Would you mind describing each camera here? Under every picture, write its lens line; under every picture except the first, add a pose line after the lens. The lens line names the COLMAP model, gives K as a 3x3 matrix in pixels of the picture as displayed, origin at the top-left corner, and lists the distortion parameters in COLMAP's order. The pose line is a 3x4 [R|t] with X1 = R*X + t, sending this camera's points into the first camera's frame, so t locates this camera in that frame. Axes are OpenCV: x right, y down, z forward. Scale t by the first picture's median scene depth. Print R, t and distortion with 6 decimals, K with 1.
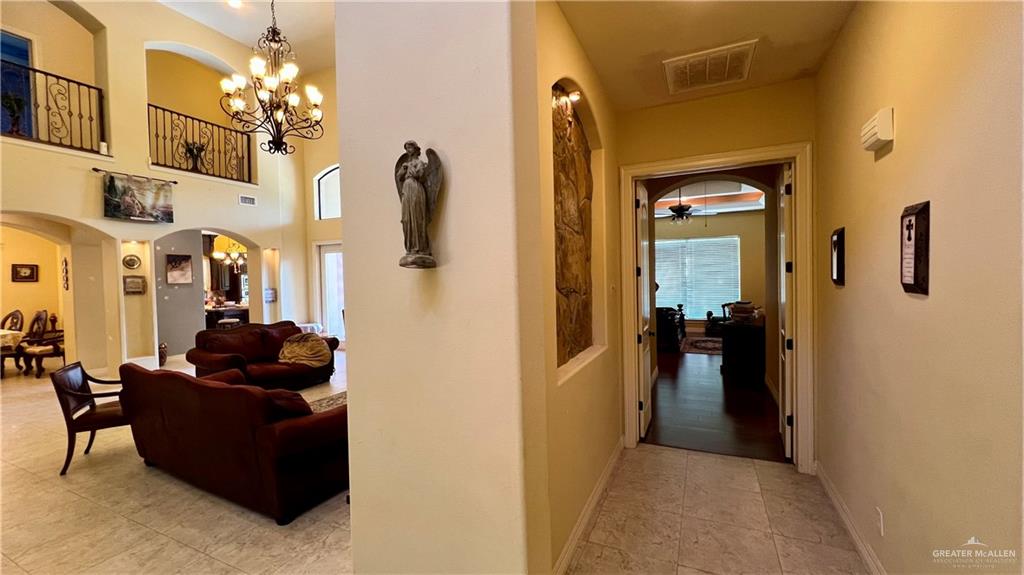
lens RADIAL K [[411.9, 0, 506.4], [0, 411.9, 282.9], [0, 0, 1]] dist [-0.003481, 0.001196]
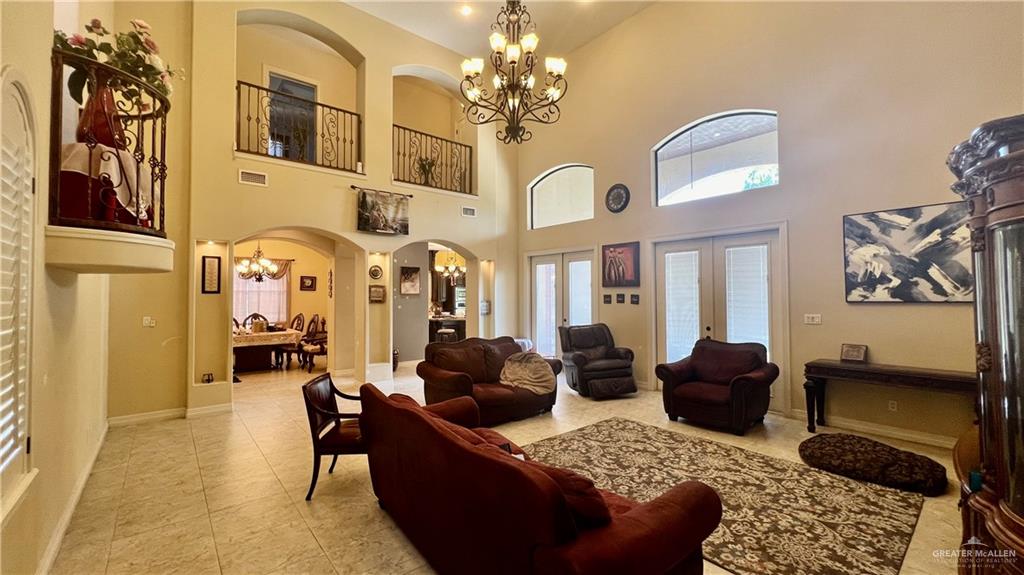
lens RADIAL K [[411.9, 0, 507.3], [0, 411.9, 280.3], [0, 0, 1]] dist [-0.003481, 0.001196]
pose [[0.909114, 0.003728, -0.416531, -0.155178], [-0.022814, 0.998905, -0.040855, 0.005277], [0.415922, 0.046645, 0.908203, 0.171566]]
